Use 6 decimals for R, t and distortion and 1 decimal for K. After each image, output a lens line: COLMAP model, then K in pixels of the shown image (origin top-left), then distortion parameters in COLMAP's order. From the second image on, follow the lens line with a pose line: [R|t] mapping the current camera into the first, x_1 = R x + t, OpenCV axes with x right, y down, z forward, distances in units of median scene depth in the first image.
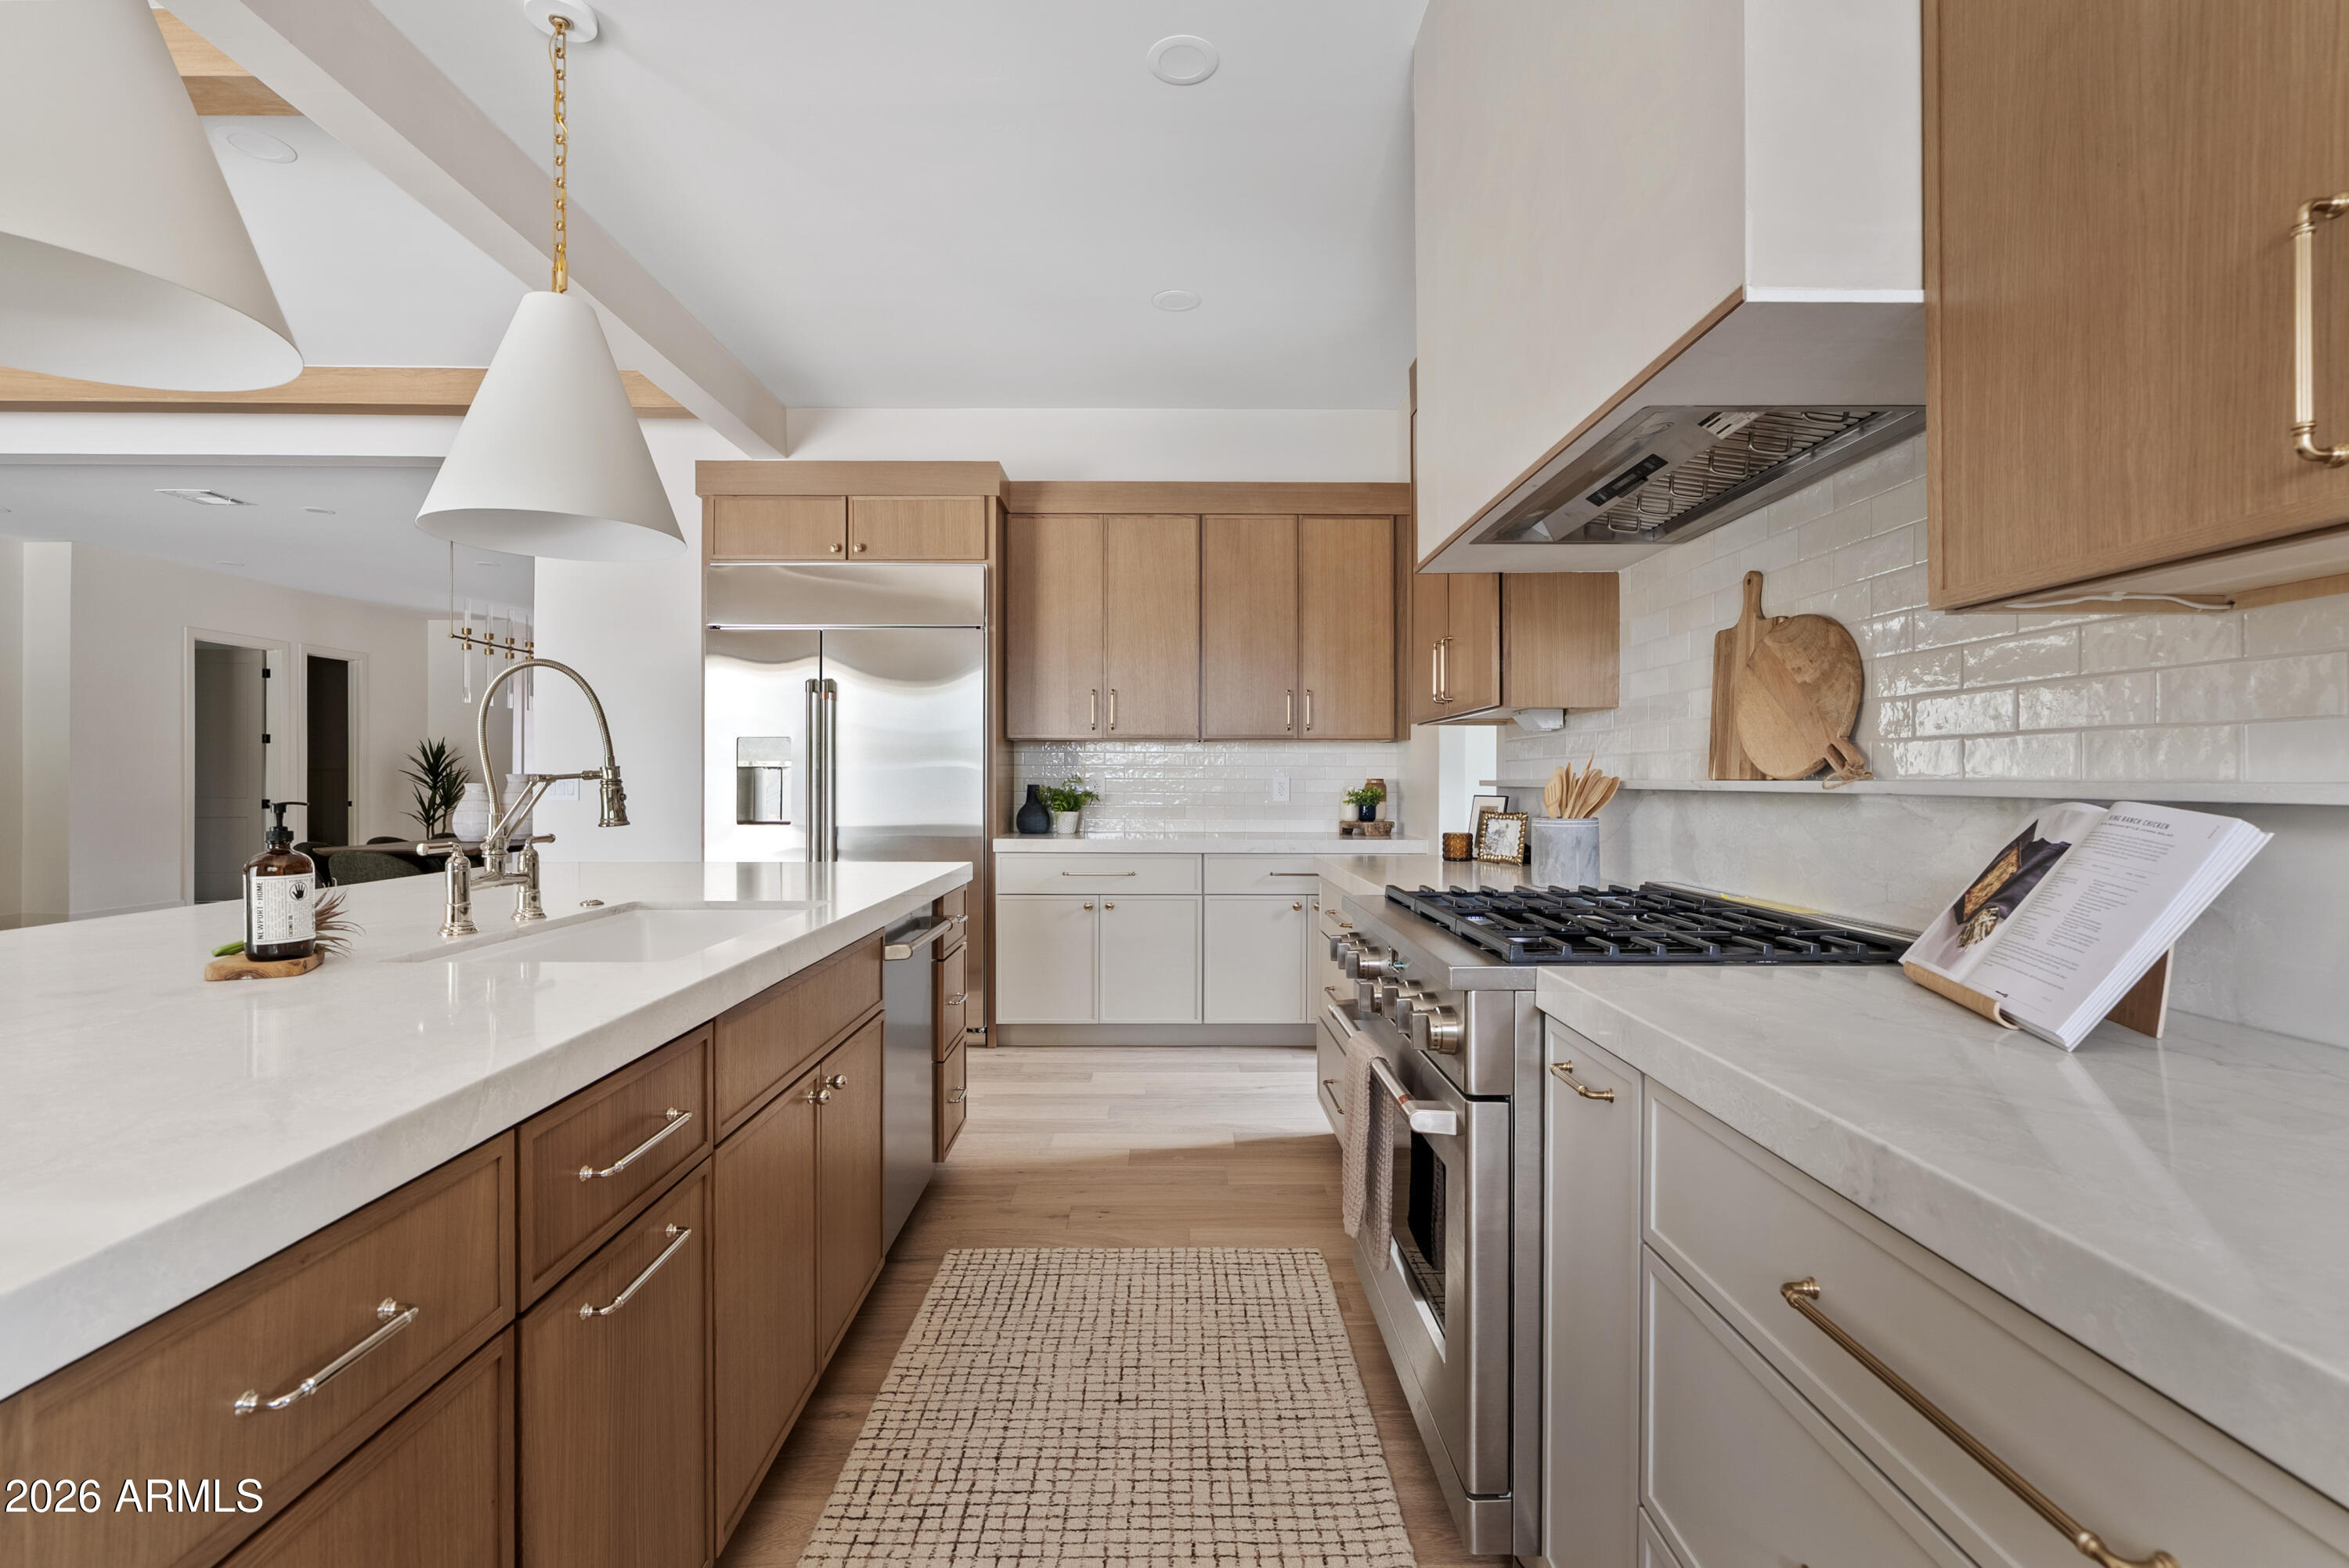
lens RADIAL K [[1066.2, 0, 1181.9], [0, 1066.2, 777.3], [0, 0, 1]] dist [-0.013766, 0.004522]
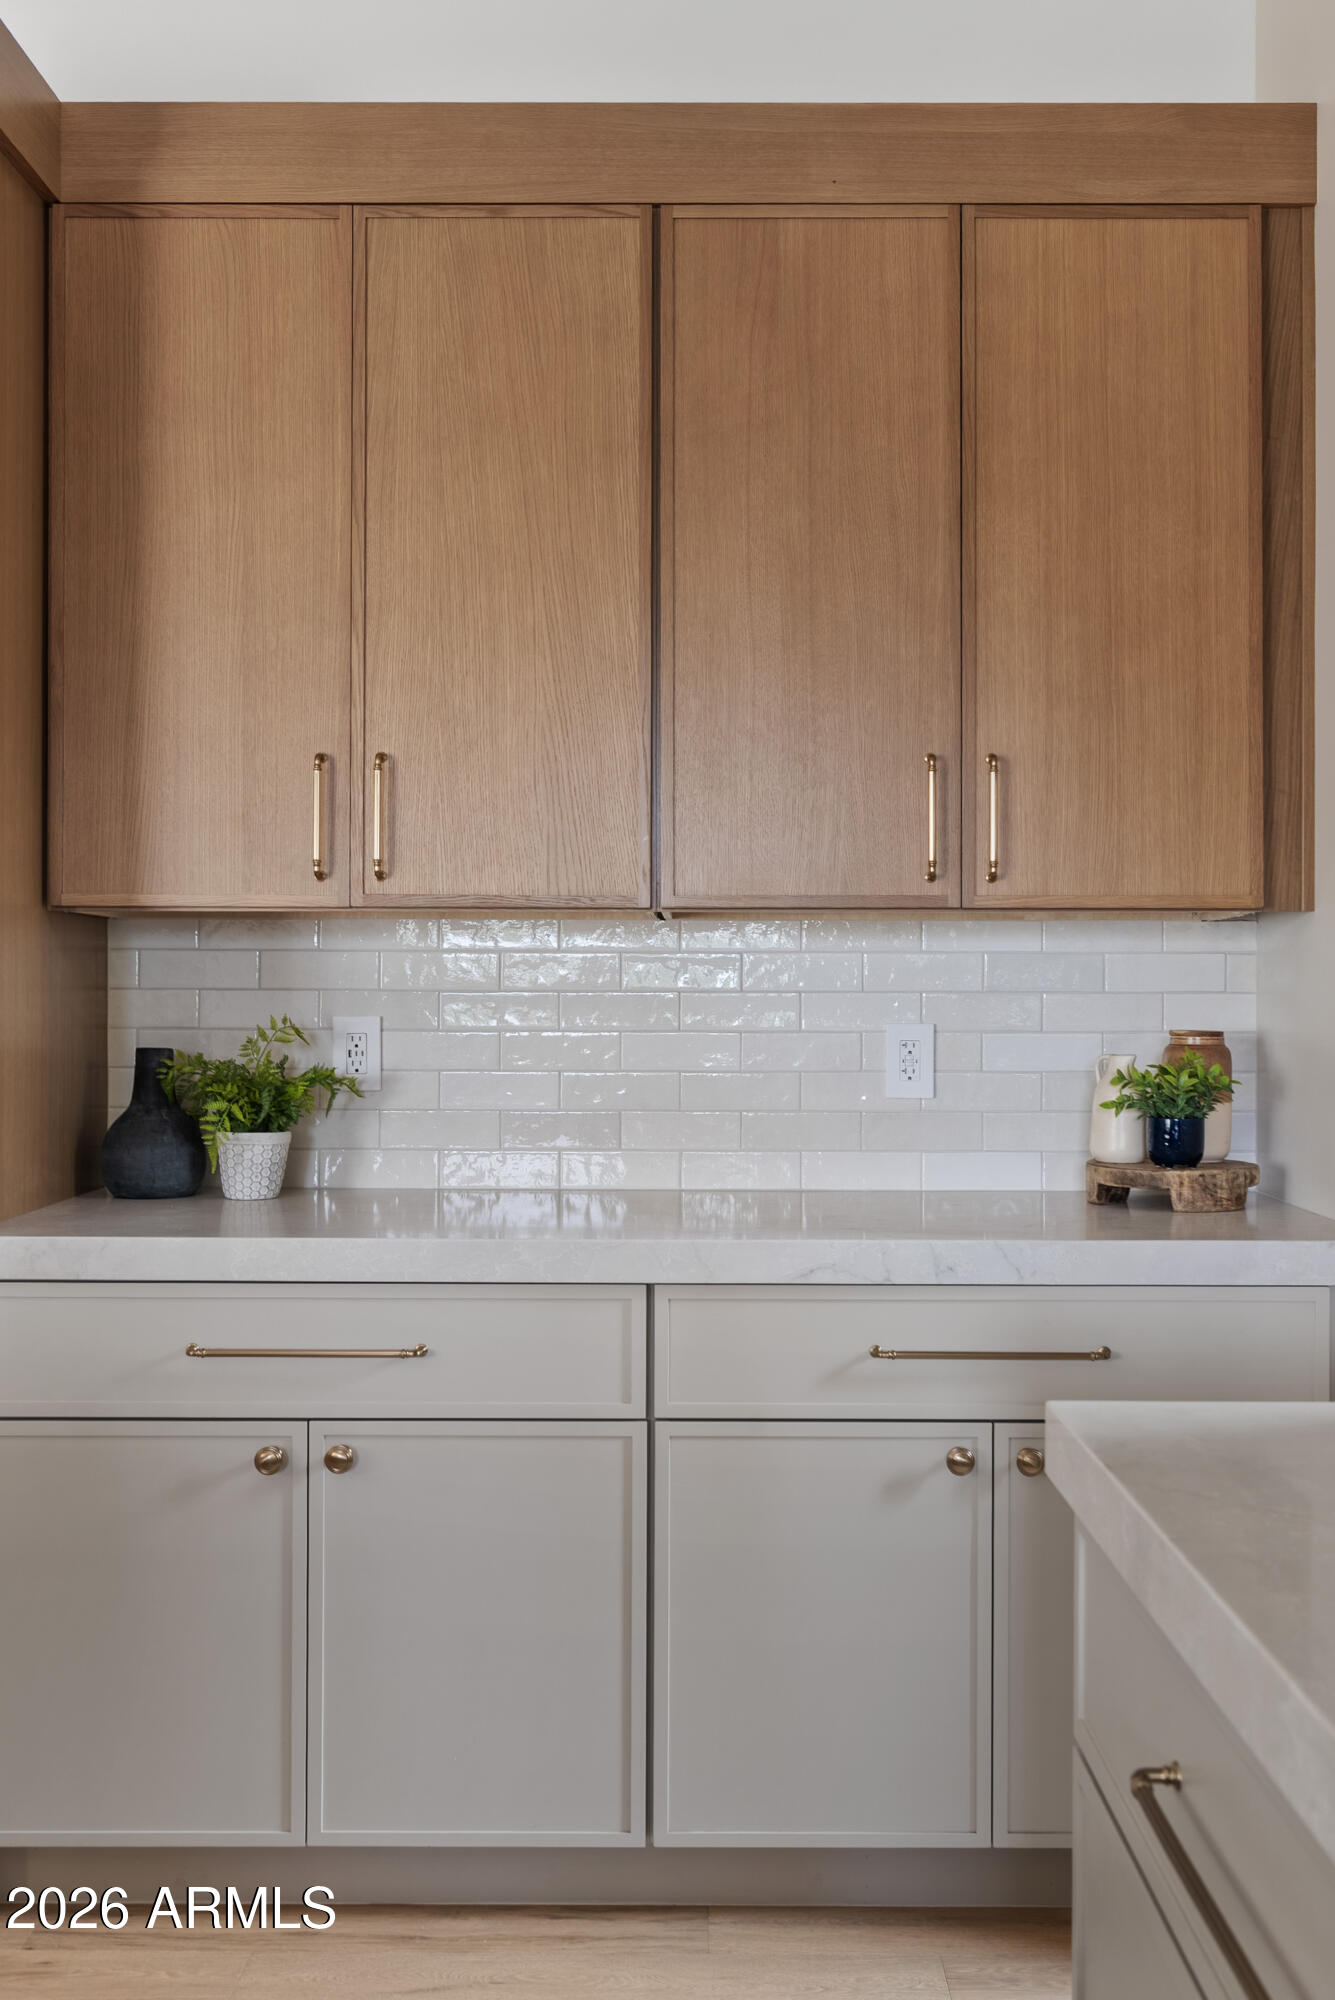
lens RADIAL K [[1919.8, 0, 701.0], [0, 1919.8, 984.8], [0, 0, 1]] dist [0.015533, 0.000000]
pose [[0.999887, 0.000225, -0.015024, 0.039955], [-0.000299, 0.999988, -0.004931, -0.010432], [0.015023, 0.004935, 0.999875, 0.425143]]
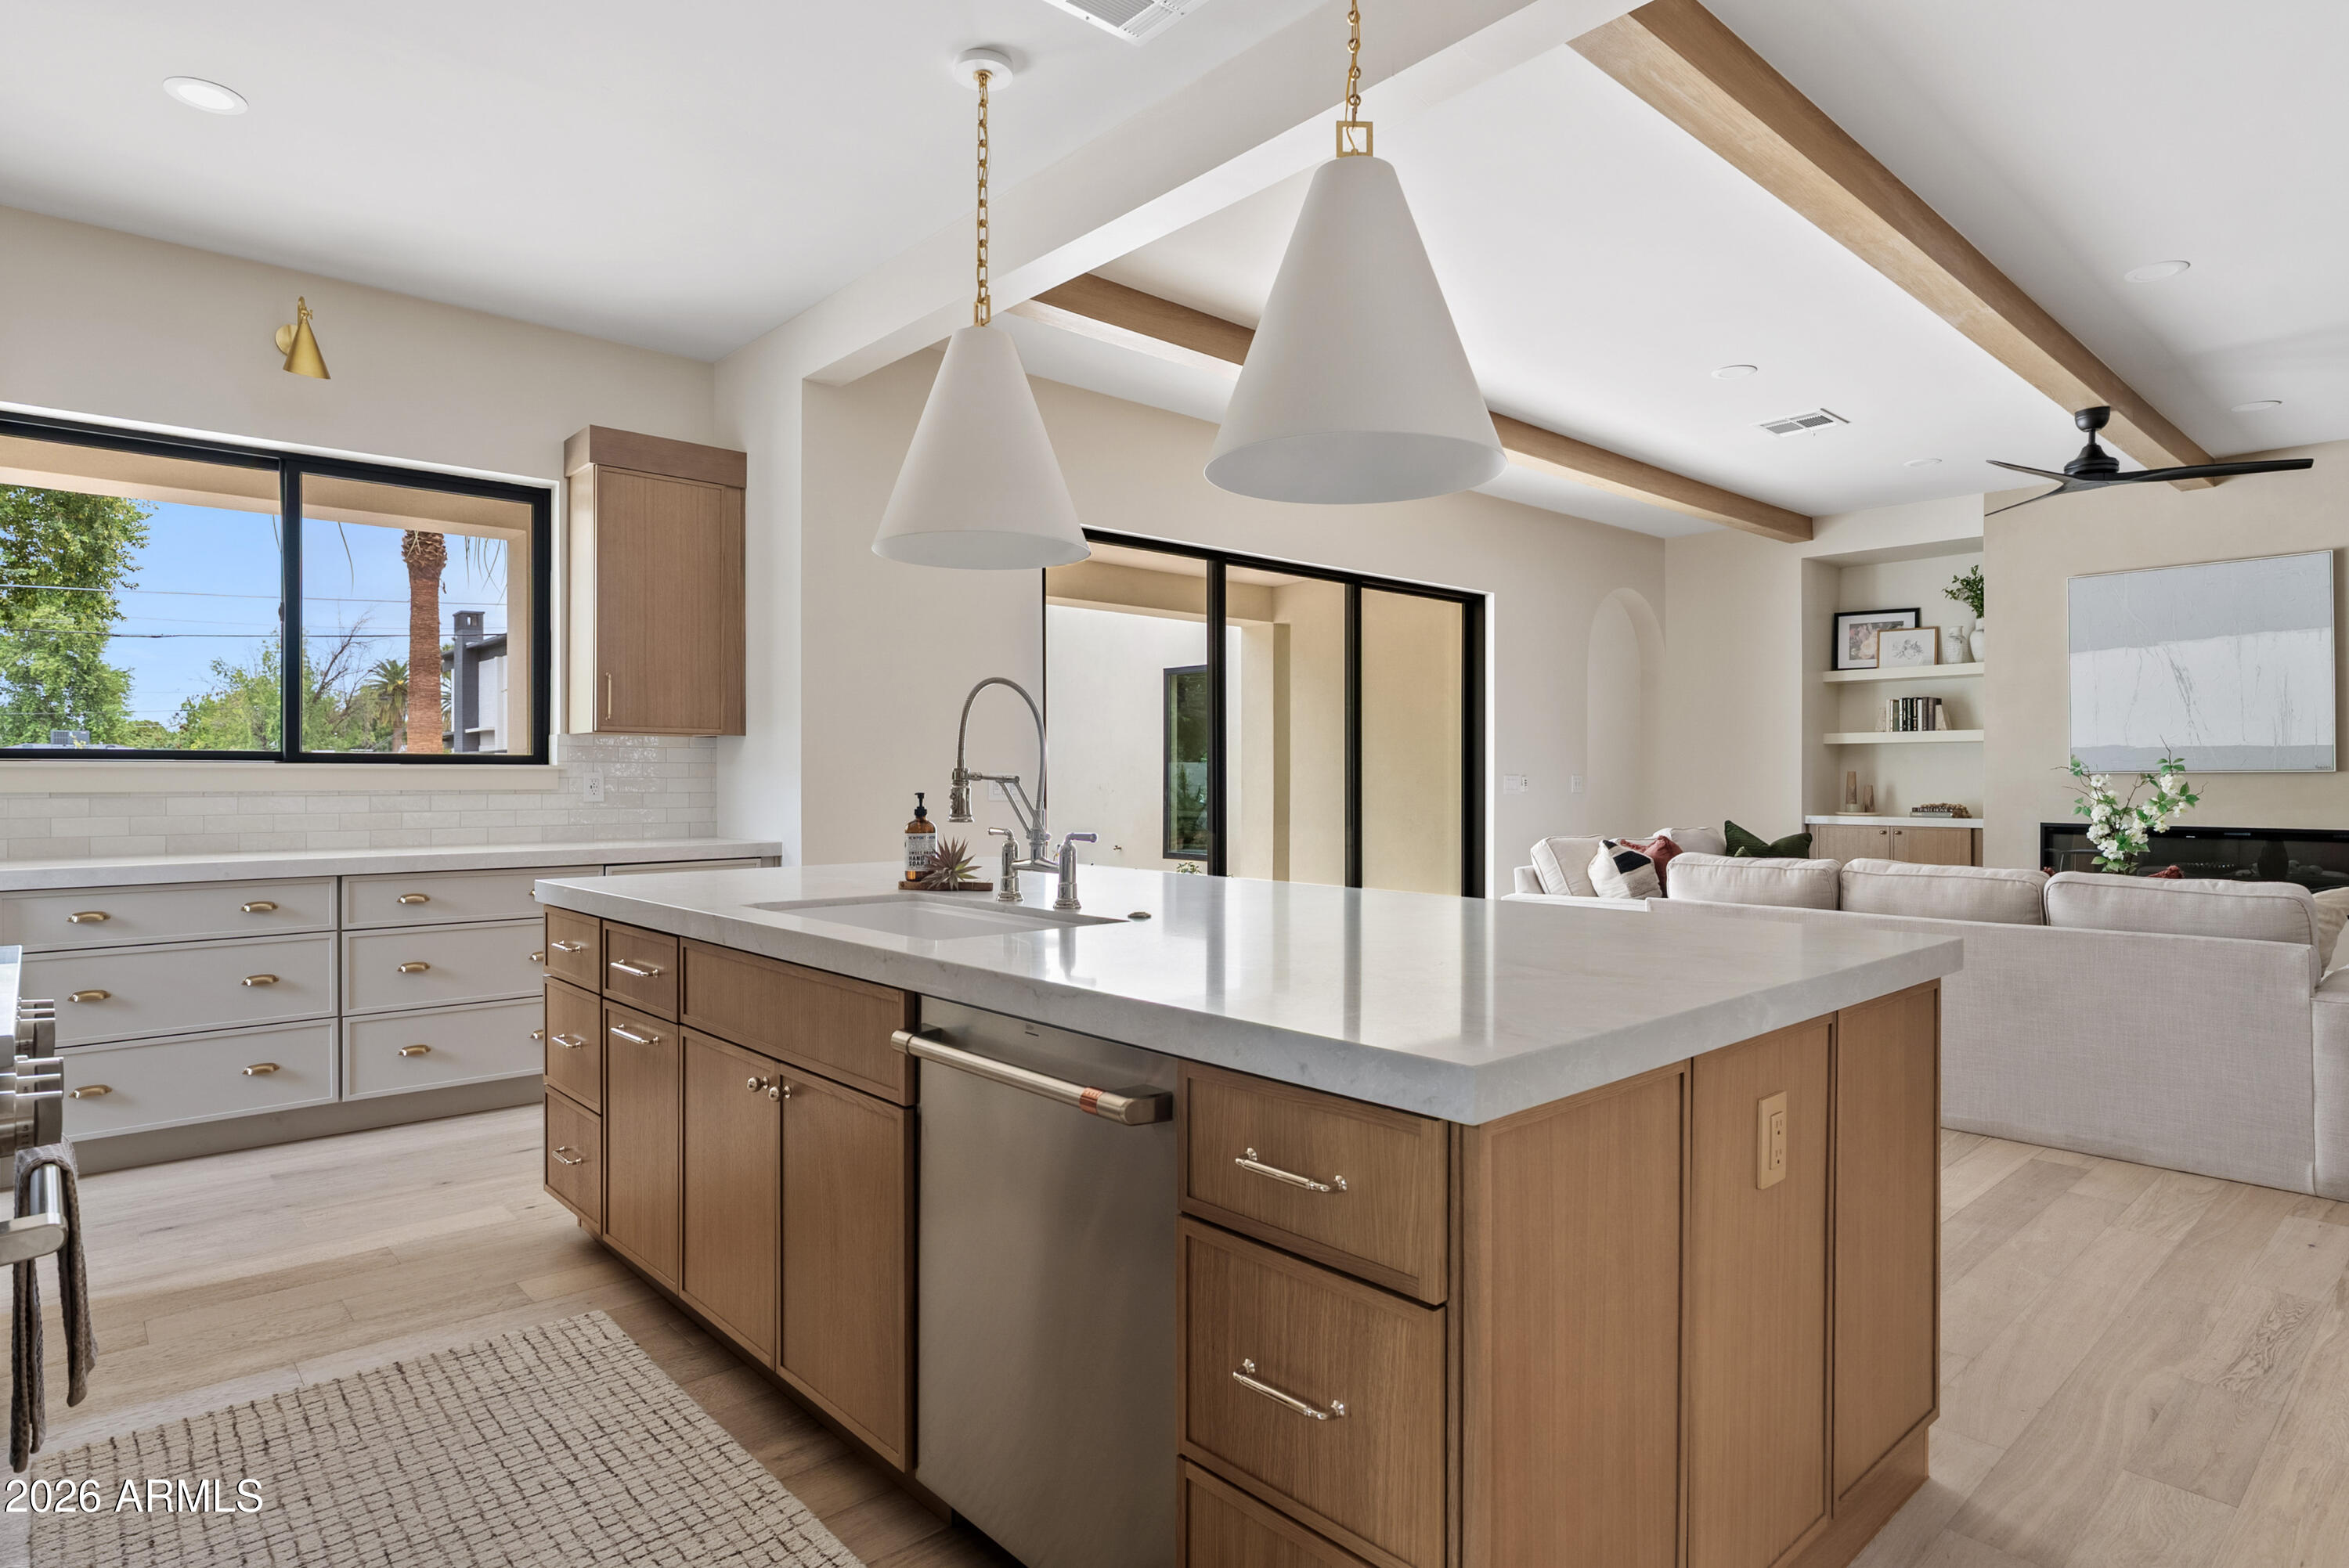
lens RADIAL K [[1257.5, 0, 1175.6], [0, 1257.5, 780.1], [0, 0, 1]] dist [-0.004829, 0.003893]
pose [[-0.750337, -0.000236, -0.661056, 0.062892], [-0.001767, 0.999997, 0.001649, -0.000490], [0.661054, 0.002405, -0.750335, 0.824953]]
